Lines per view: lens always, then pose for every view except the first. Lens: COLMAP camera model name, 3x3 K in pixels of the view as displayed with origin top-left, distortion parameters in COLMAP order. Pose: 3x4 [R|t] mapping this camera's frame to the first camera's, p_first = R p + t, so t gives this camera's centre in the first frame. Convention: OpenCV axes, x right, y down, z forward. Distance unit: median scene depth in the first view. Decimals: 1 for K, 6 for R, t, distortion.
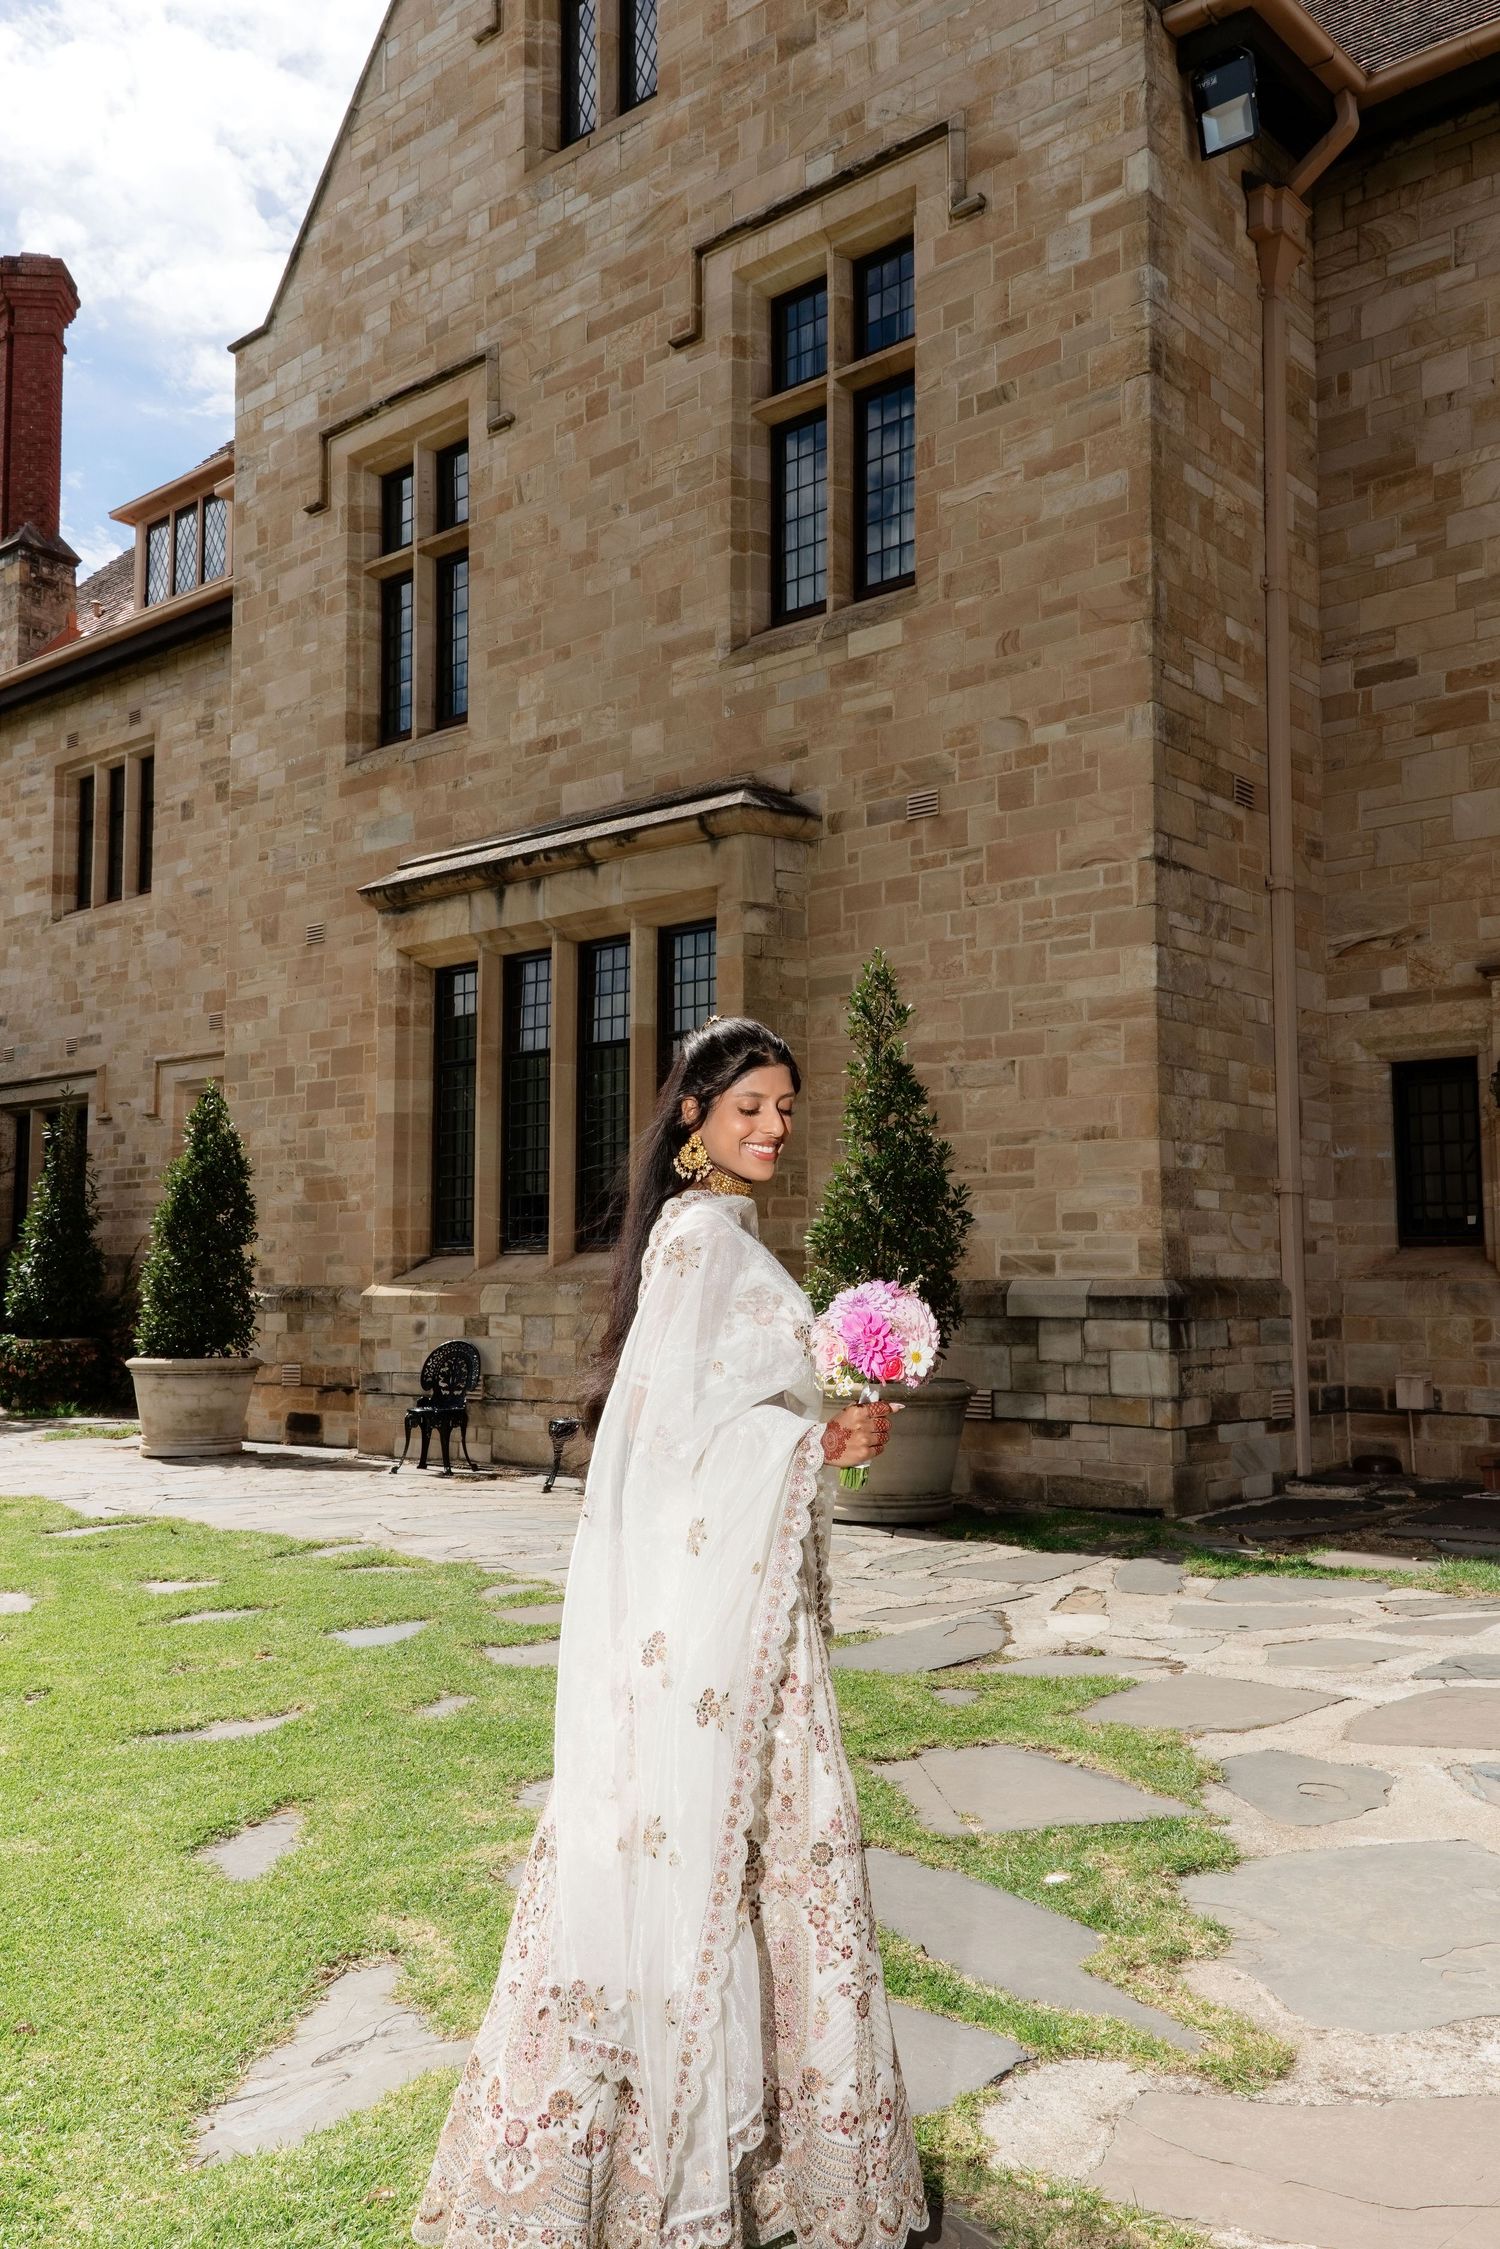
lens RADIAL K [[1872.1, 0, 755.5], [0, 1872.1, 1125.1], [0, 0, 1]] dist [0.146196, -0.165556]
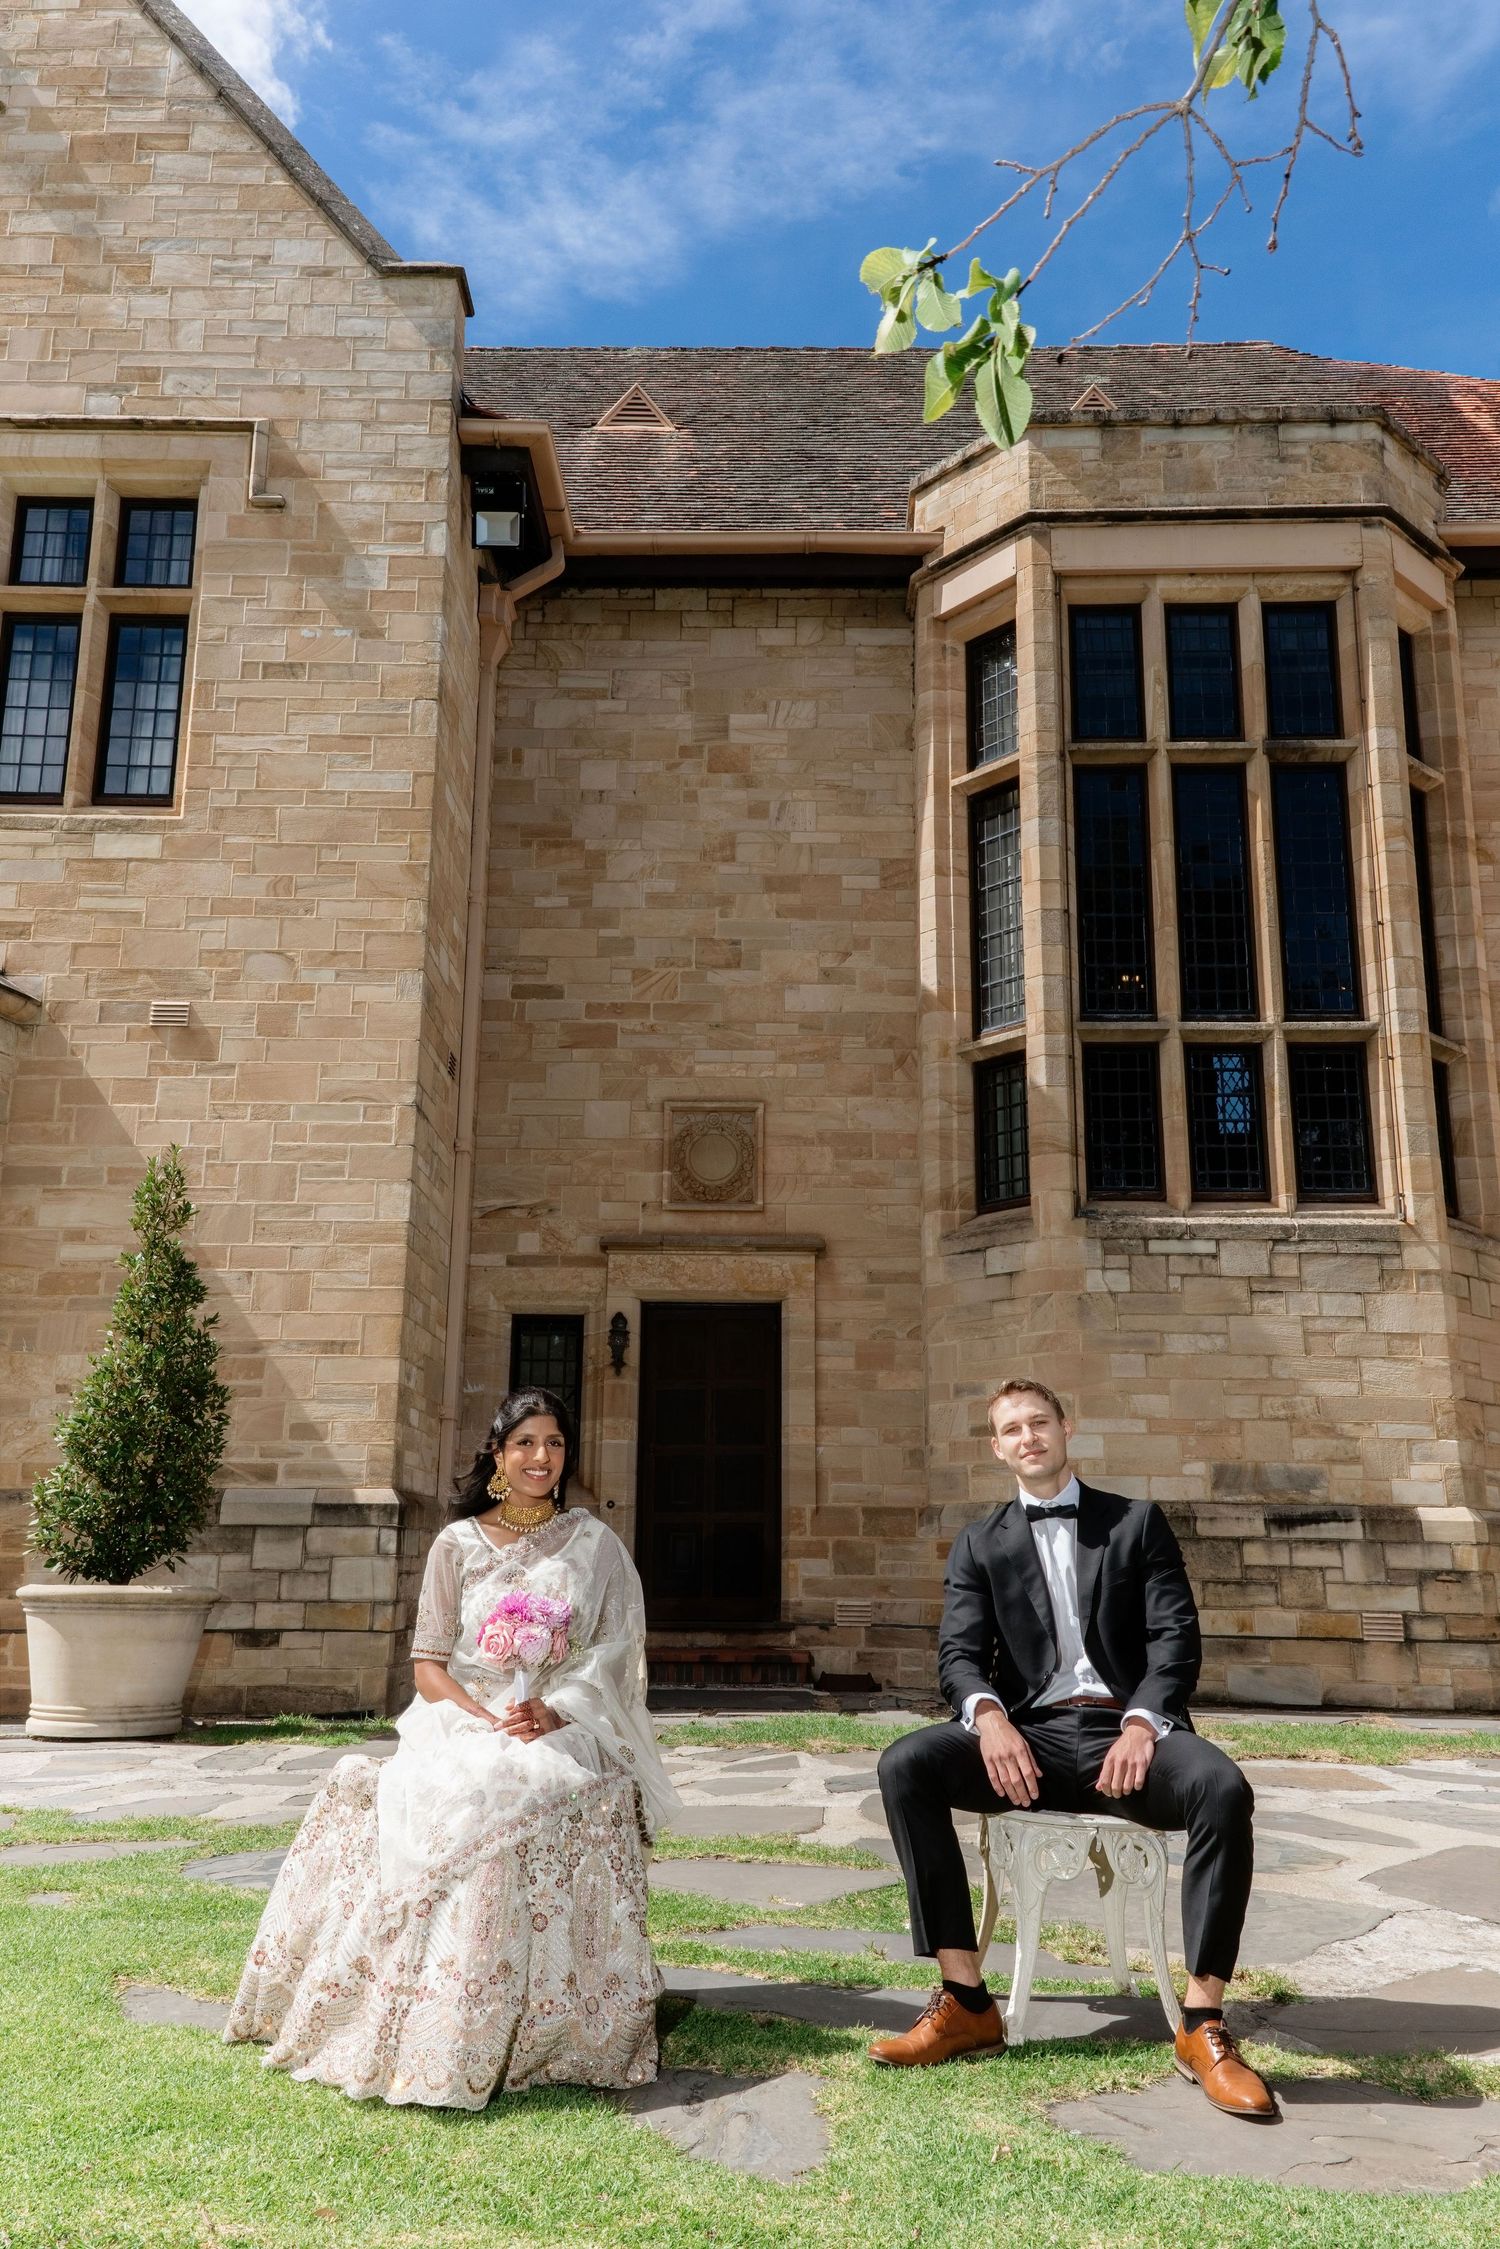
lens RADIAL K [[1779.7, 0, 742.6], [0, 1779.7, 1136.7], [0, 0, 1]] dist [0.087523, 0.006452]
pose [[0.767088, 0.165550, 0.619814, -0.265549], [-0.070080, 0.981973, -0.175550, 0.044544], [-0.637703, 0.091226, 0.764861, 0.062495]]
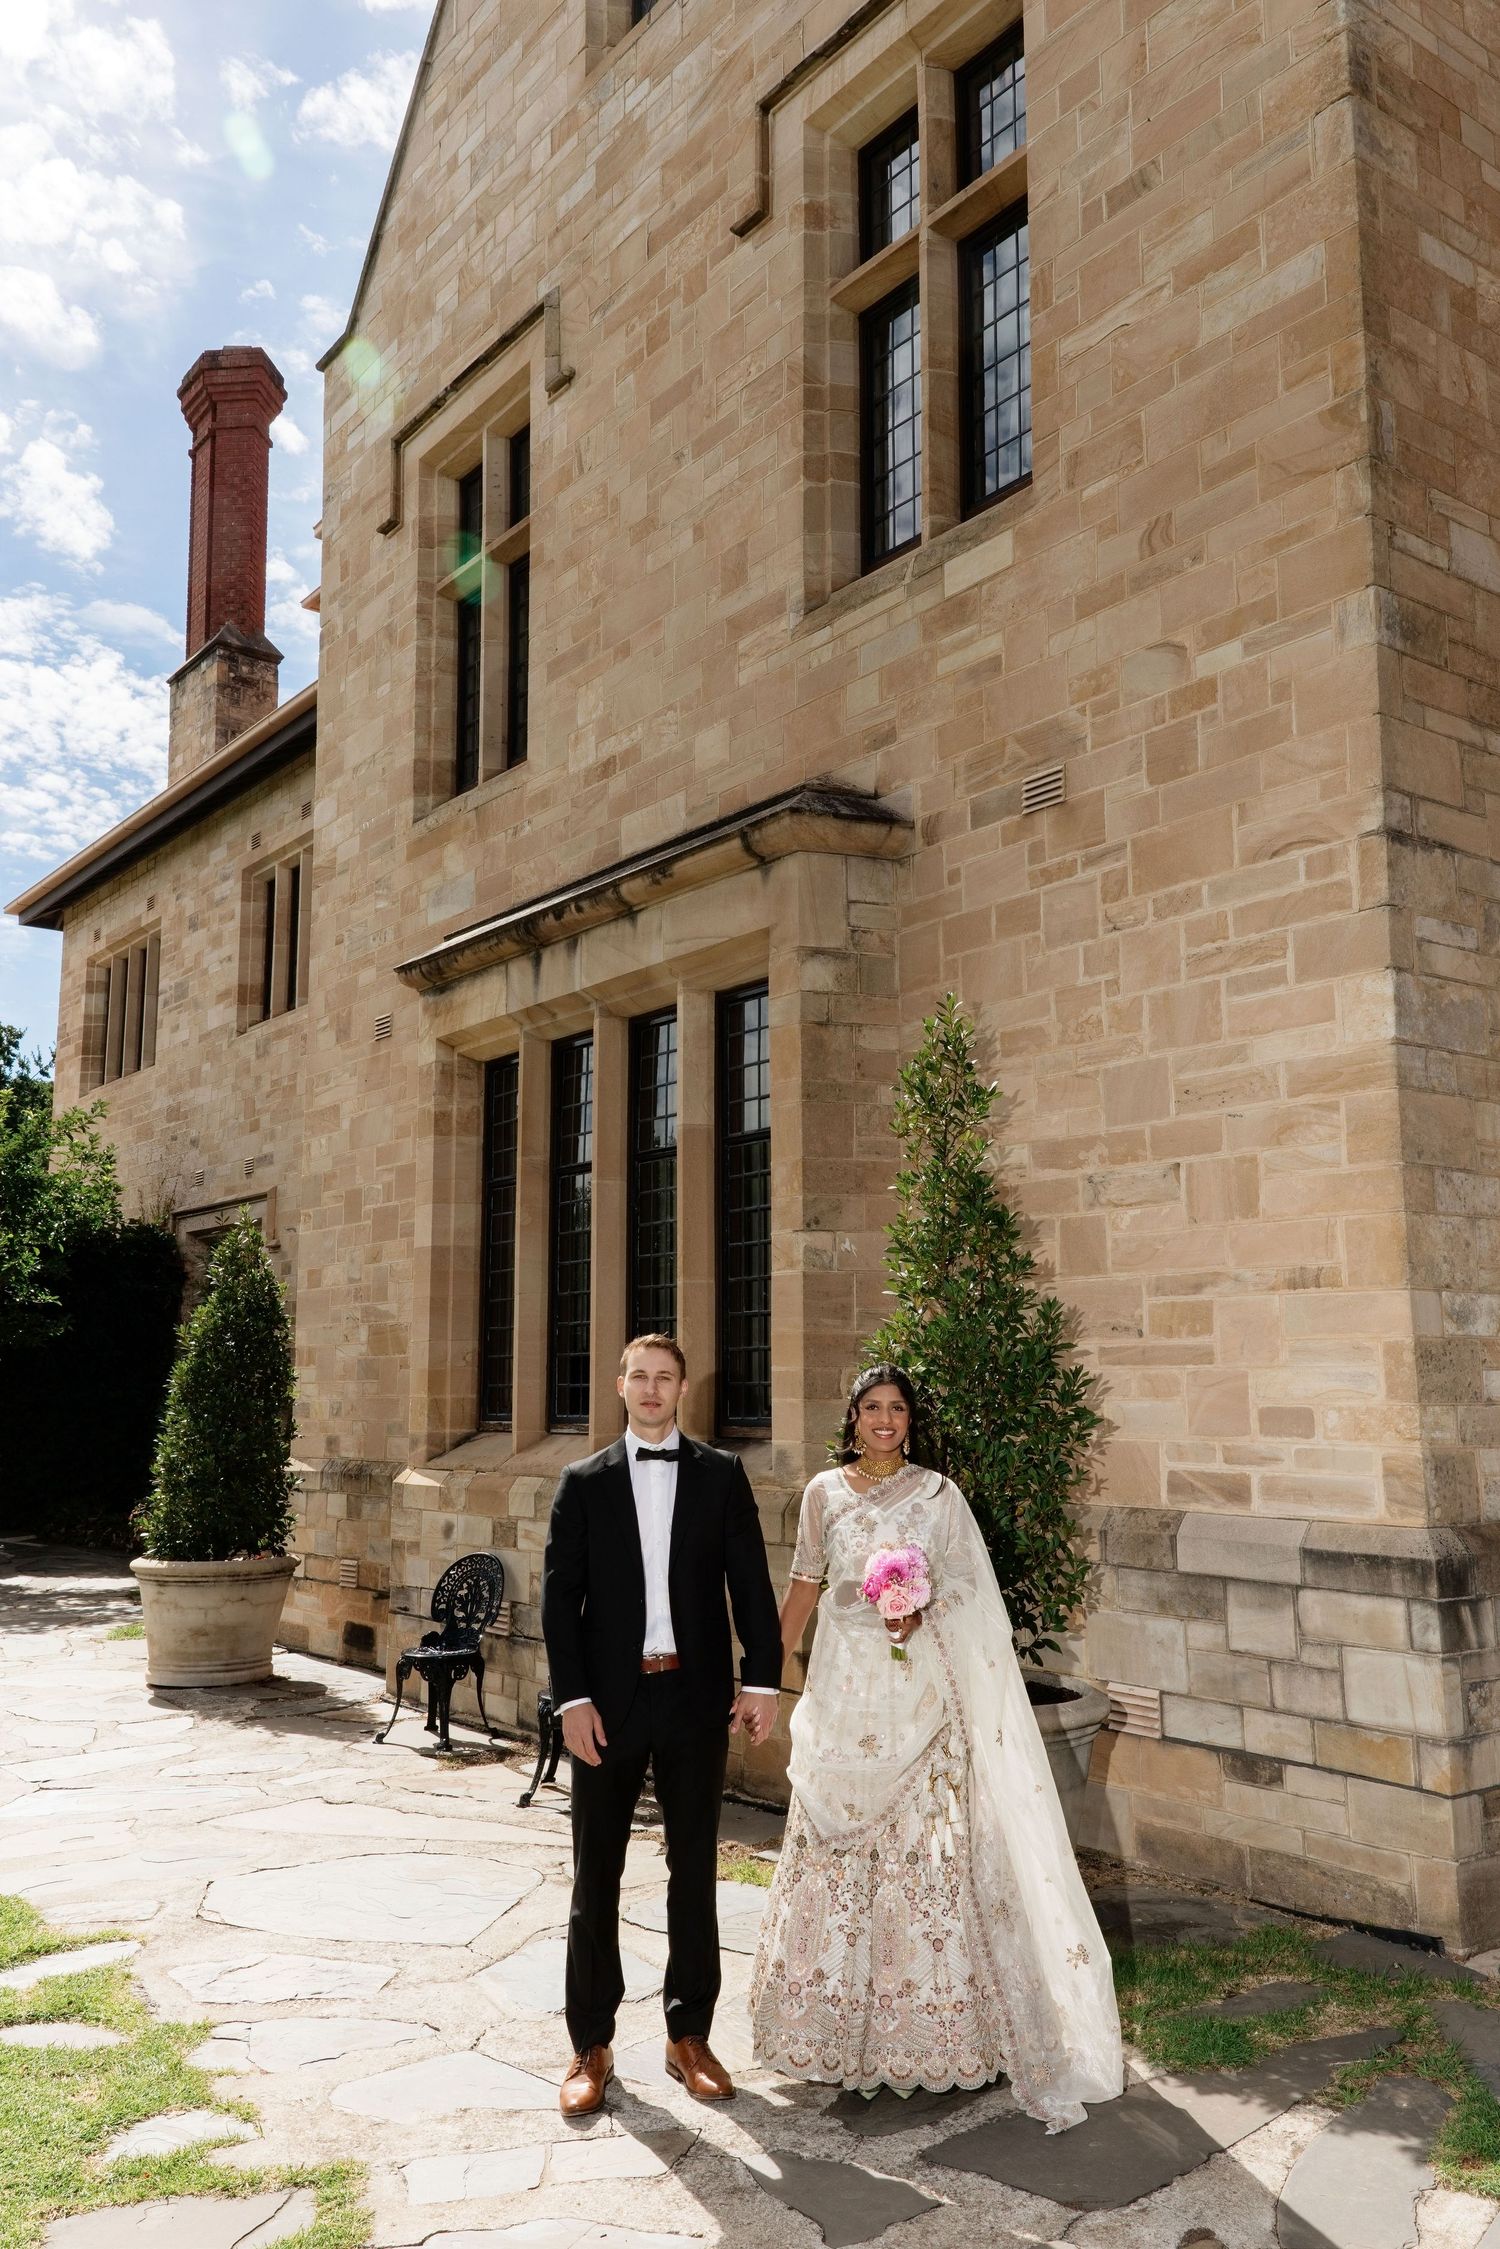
lens RADIAL K [[1832.0, 0, 747.3], [0, 1832.0, 1108.5], [0, 0, 1]] dist [0.160574, -0.220952]
pose [[0.977980, -0.031693, -0.206279, 0.118336], [0.018598, 0.997705, -0.065112, -0.013783], [0.207869, 0.059842, 0.976324, 0.333170]]
